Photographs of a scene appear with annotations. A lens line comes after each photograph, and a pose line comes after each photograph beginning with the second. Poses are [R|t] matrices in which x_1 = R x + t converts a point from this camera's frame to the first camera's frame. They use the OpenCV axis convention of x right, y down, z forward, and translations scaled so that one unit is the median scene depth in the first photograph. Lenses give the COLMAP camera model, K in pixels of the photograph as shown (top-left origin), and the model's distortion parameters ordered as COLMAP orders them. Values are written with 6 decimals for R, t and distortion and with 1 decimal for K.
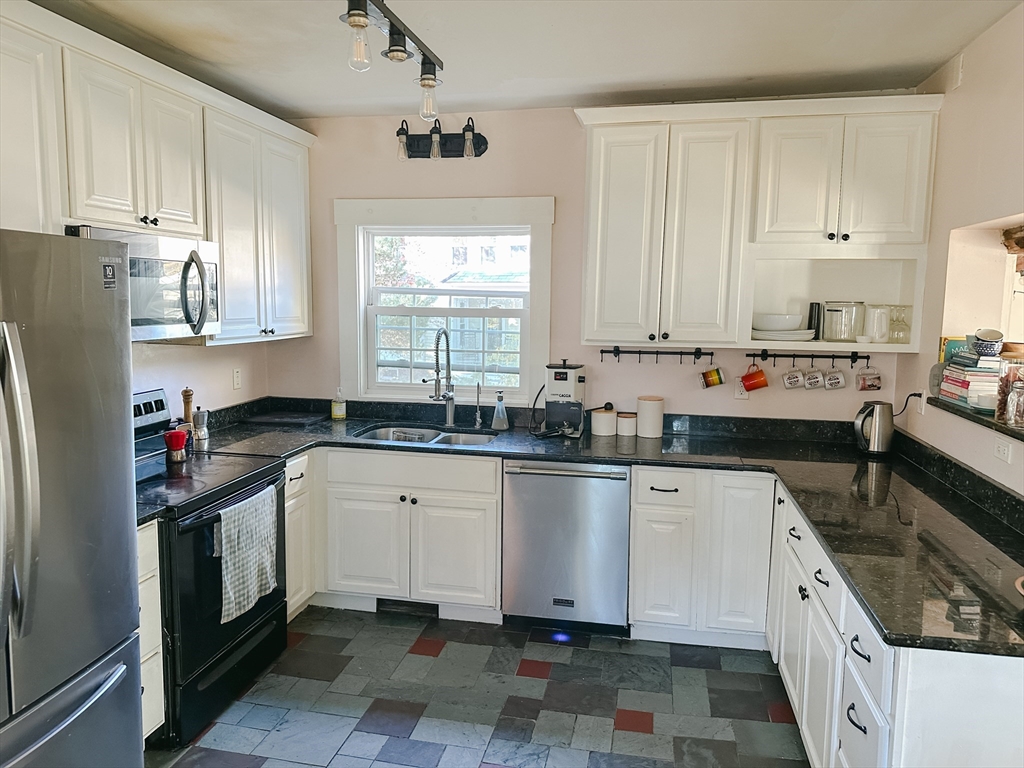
lens RADIAL K [[723.8, 0, 514.8], [0, 723.8, 378.5], [0, 0, 1]] dist [0.058868, -0.077254]
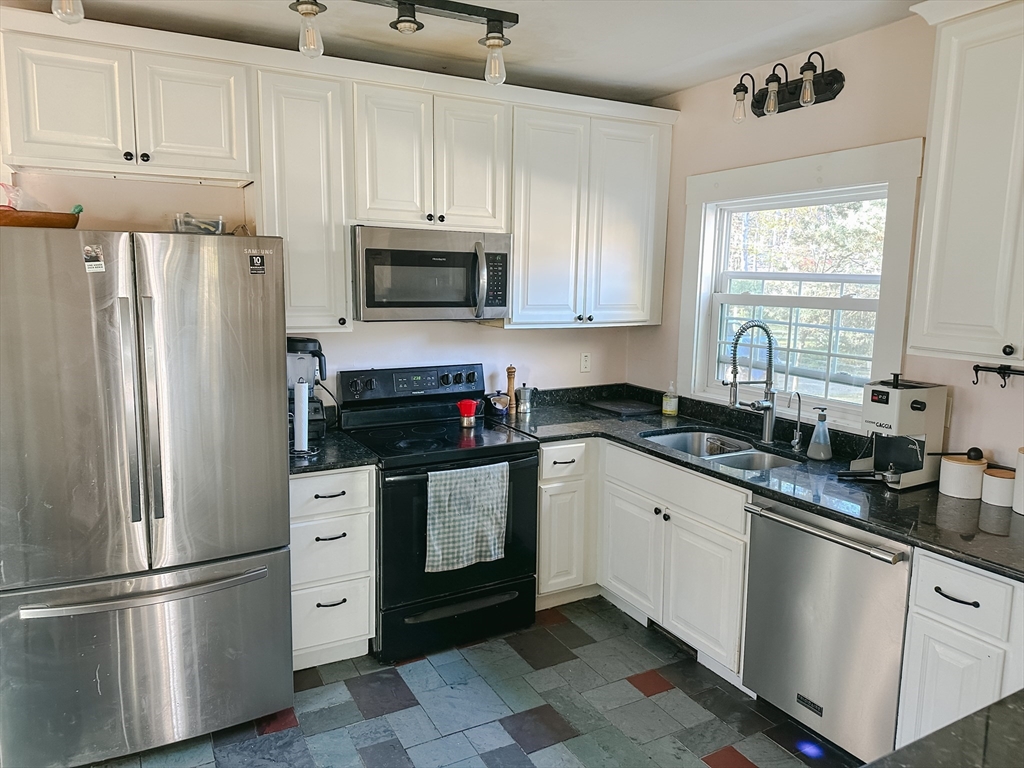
lens RADIAL K [[723.8, 0, 482.0], [0, 723.8, 377.1], [0, 0, 1]] dist [0.058868, -0.077254]
pose [[0.631777, 0.102797, -0.768304, 0.364638], [-0.092948, 0.994063, 0.056572, -0.026349], [0.769558, 0.035671, 0.637580, 0.252661]]
